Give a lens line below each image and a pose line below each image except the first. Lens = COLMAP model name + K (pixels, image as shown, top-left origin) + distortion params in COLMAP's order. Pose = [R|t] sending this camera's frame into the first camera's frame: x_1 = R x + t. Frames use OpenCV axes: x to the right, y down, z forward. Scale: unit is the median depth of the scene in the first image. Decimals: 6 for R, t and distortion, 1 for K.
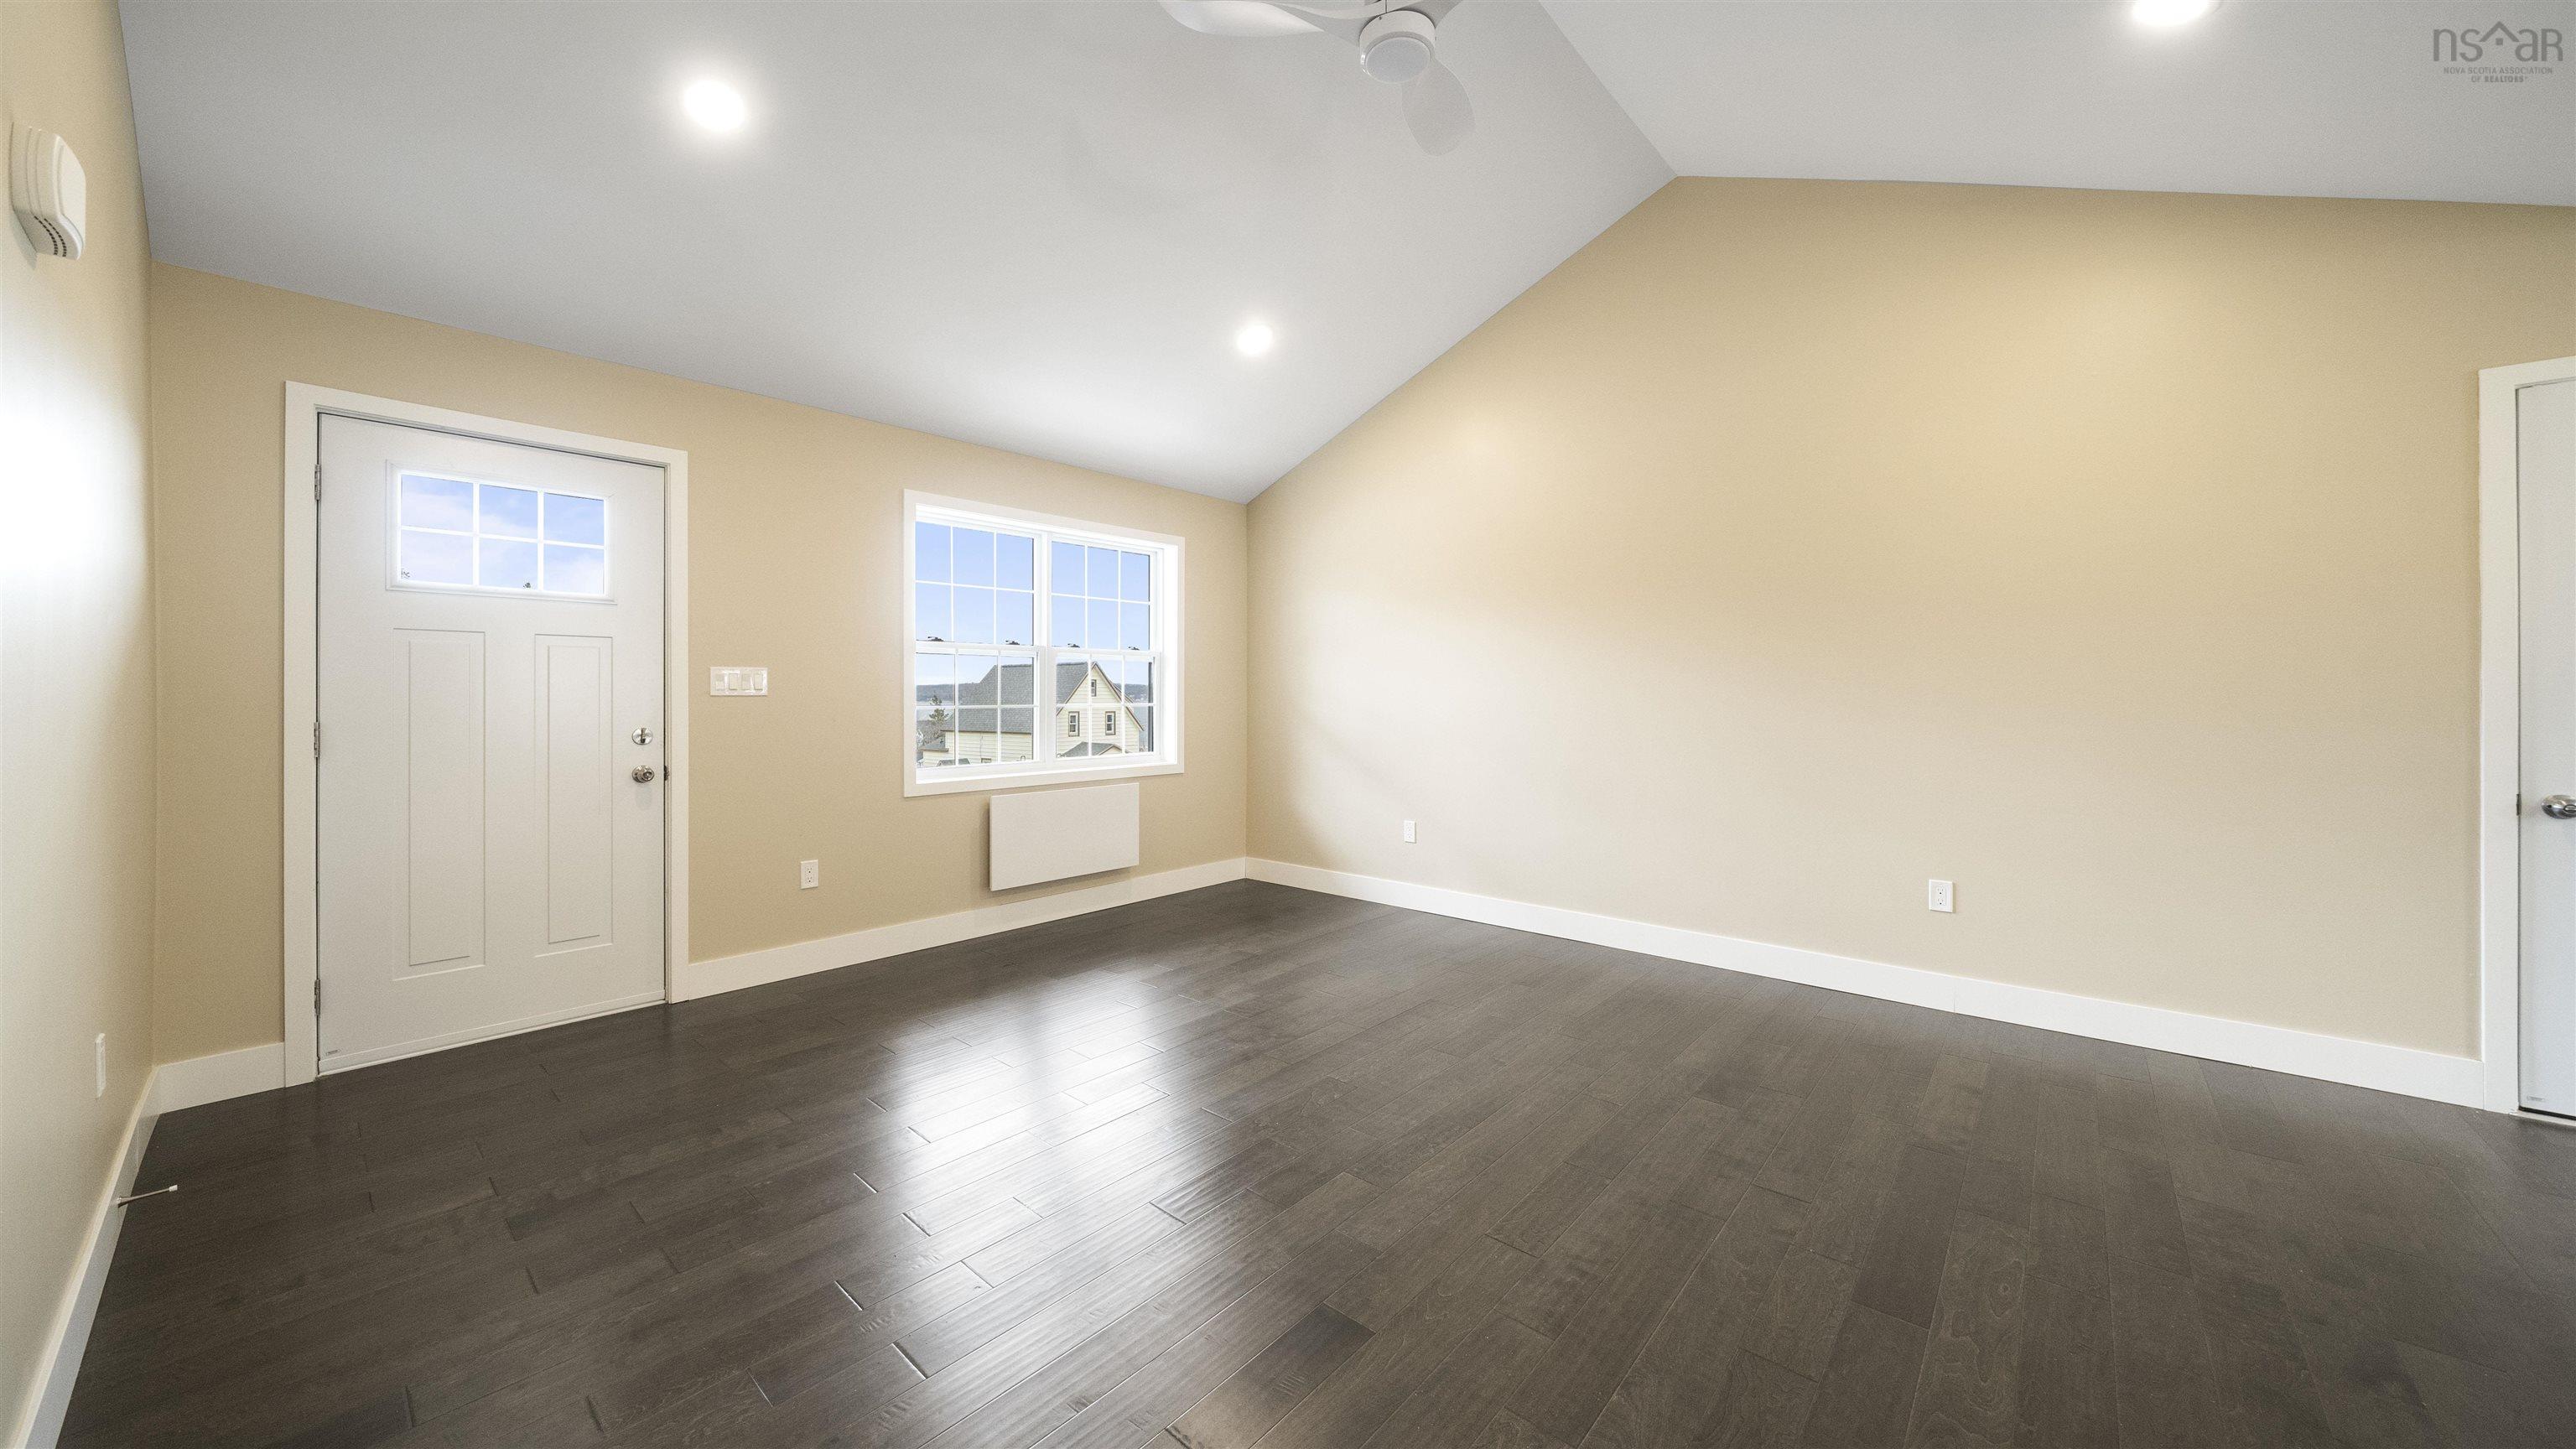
lens RADIAL K [[899.0, 0, 1281.0], [0, 899.0, 702.5], [0, 0, 1]] dist [-0.008528, -0.000065]
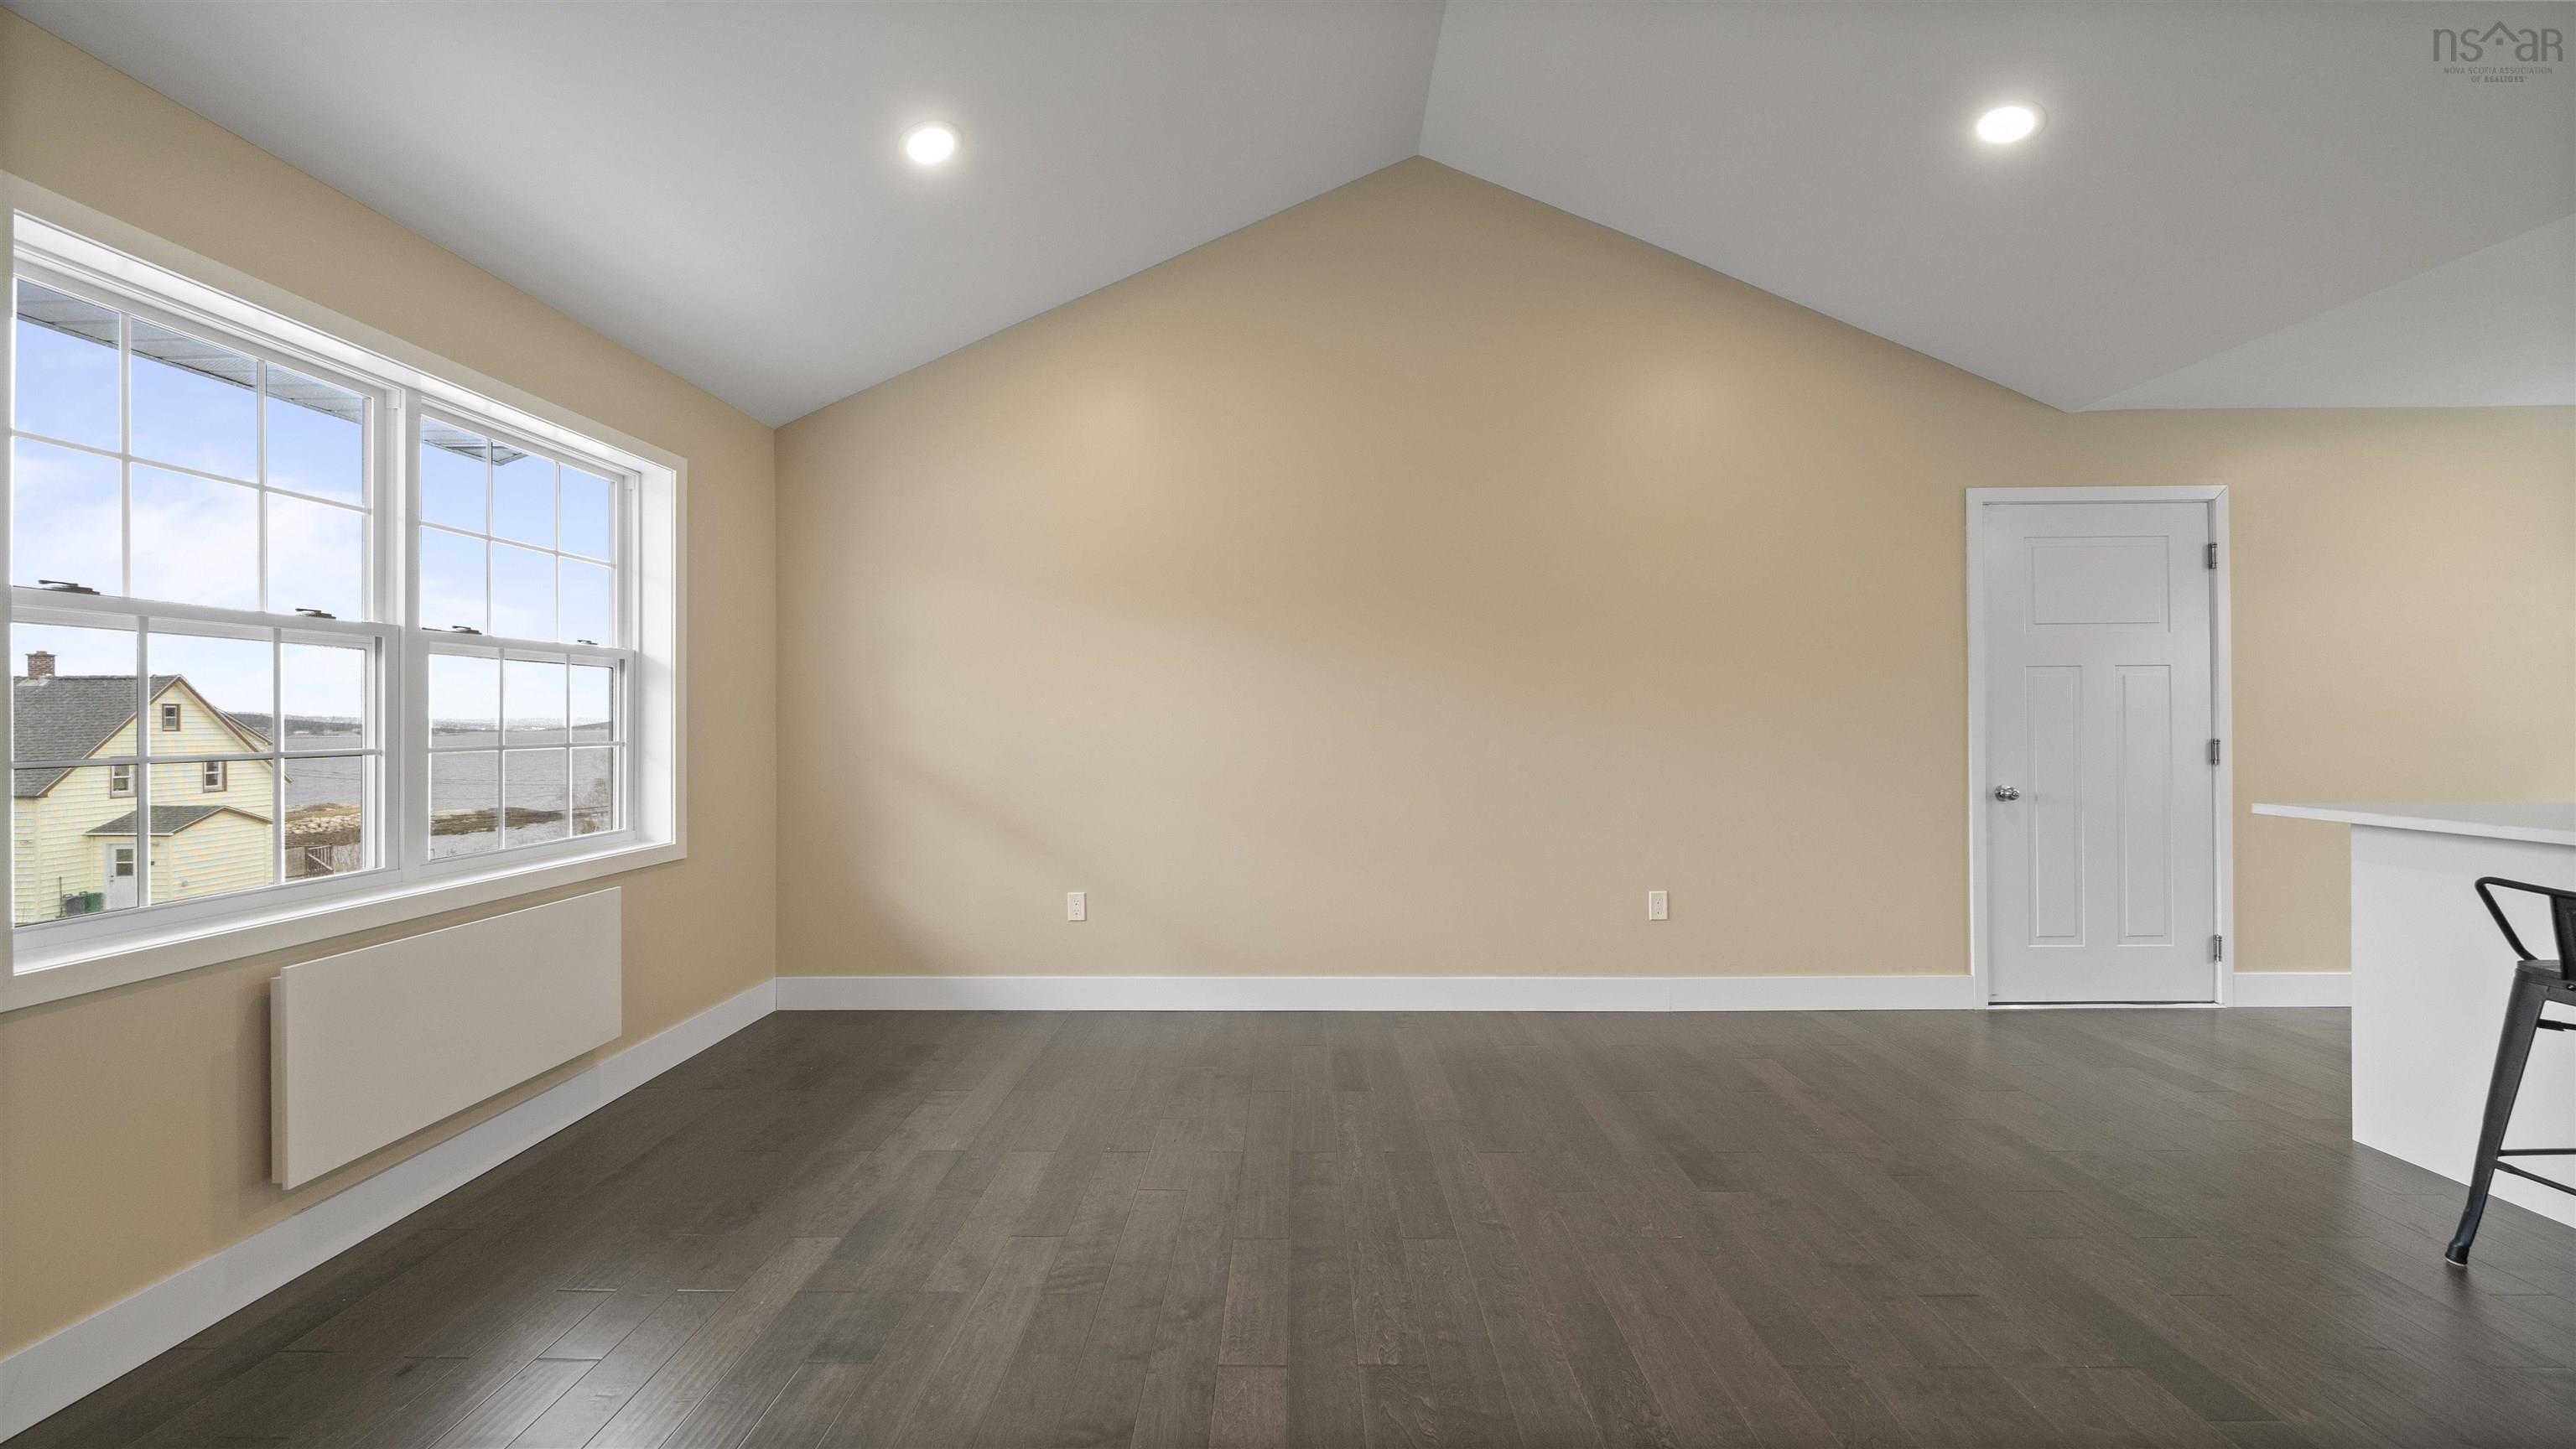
lens RADIAL K [[888.2, 0, 1282.5], [0, 888.2, 719.9], [0, 0, 1]] dist [-0.005211, -0.000126]
pose [[0.758679, -0.004466, 0.651449, -0.265571], [0.012423, 0.999894, -0.007614, -0.005298], [-0.651346, 0.013869, 0.758654, 0.417480]]
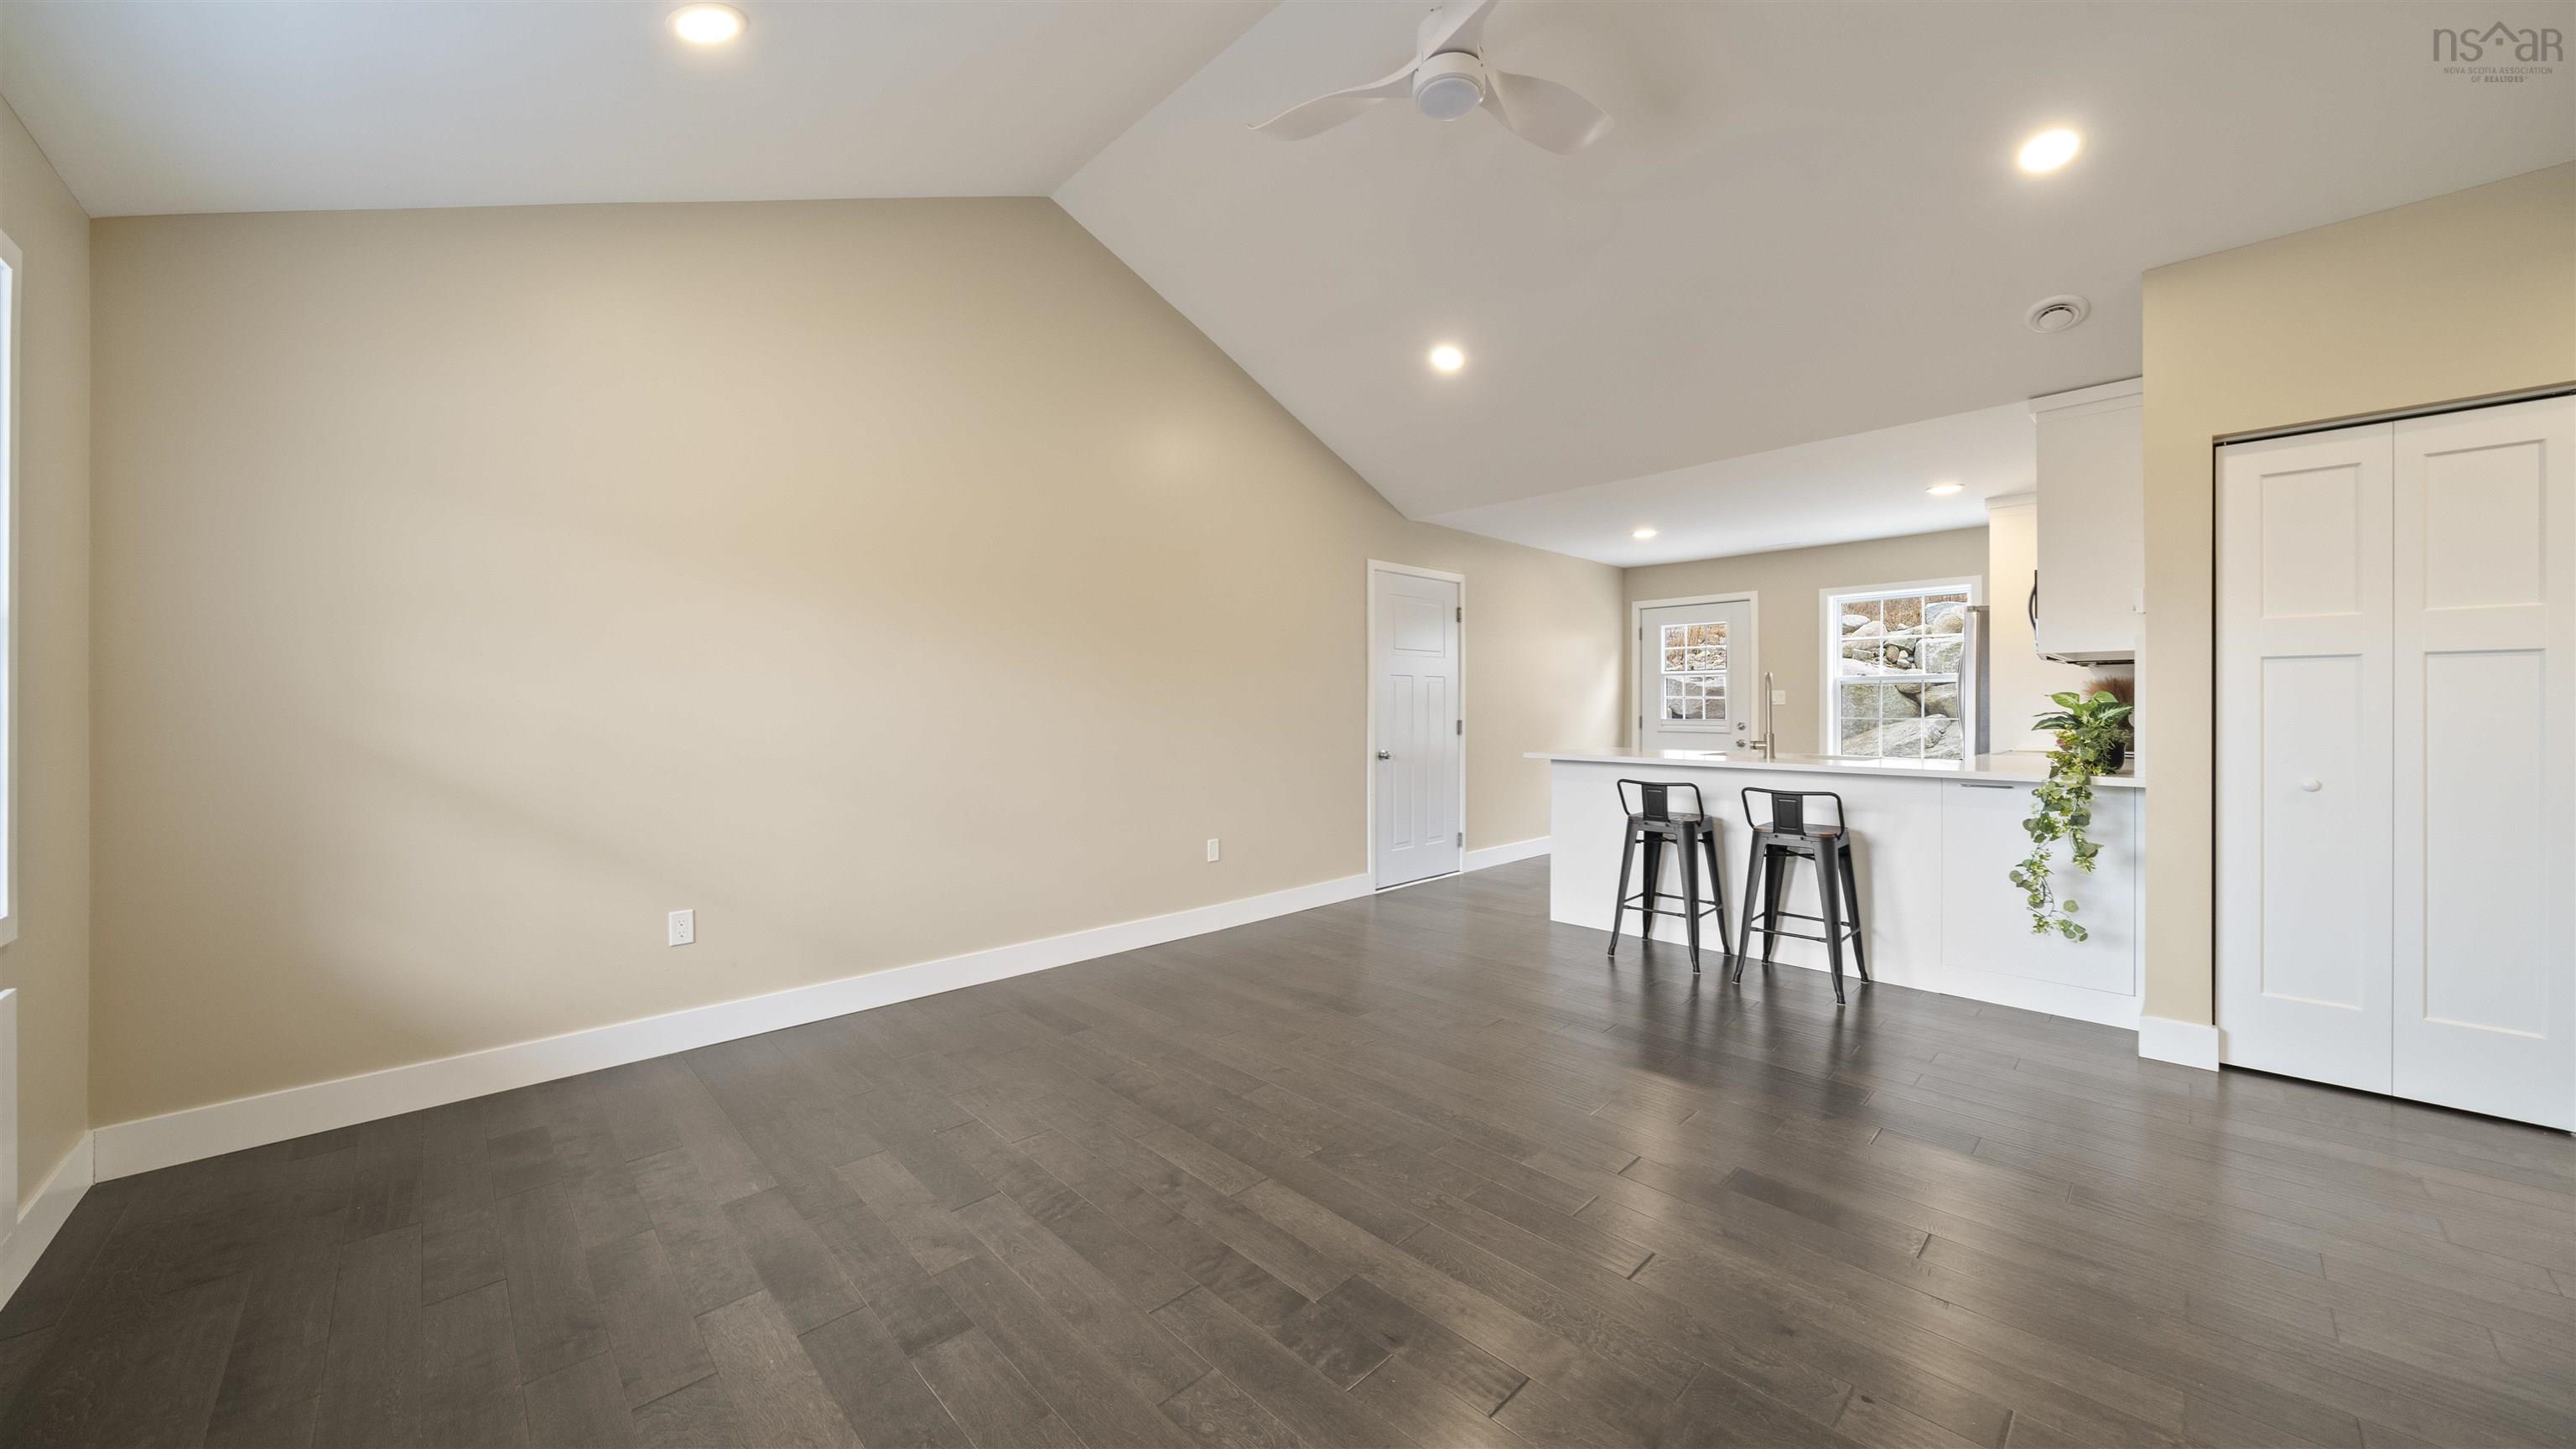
lens RADIAL K [[888.2, 0, 1282.5], [0, 888.2, 719.9], [0, 0, 1]] dist [-0.005211, -0.000126]
pose [[0.074253, -0.016147, 0.997109, -0.563175], [0.009492, 0.999835, 0.015484, -0.009154], [-0.997194, 0.008315, 0.074394, 0.684546]]
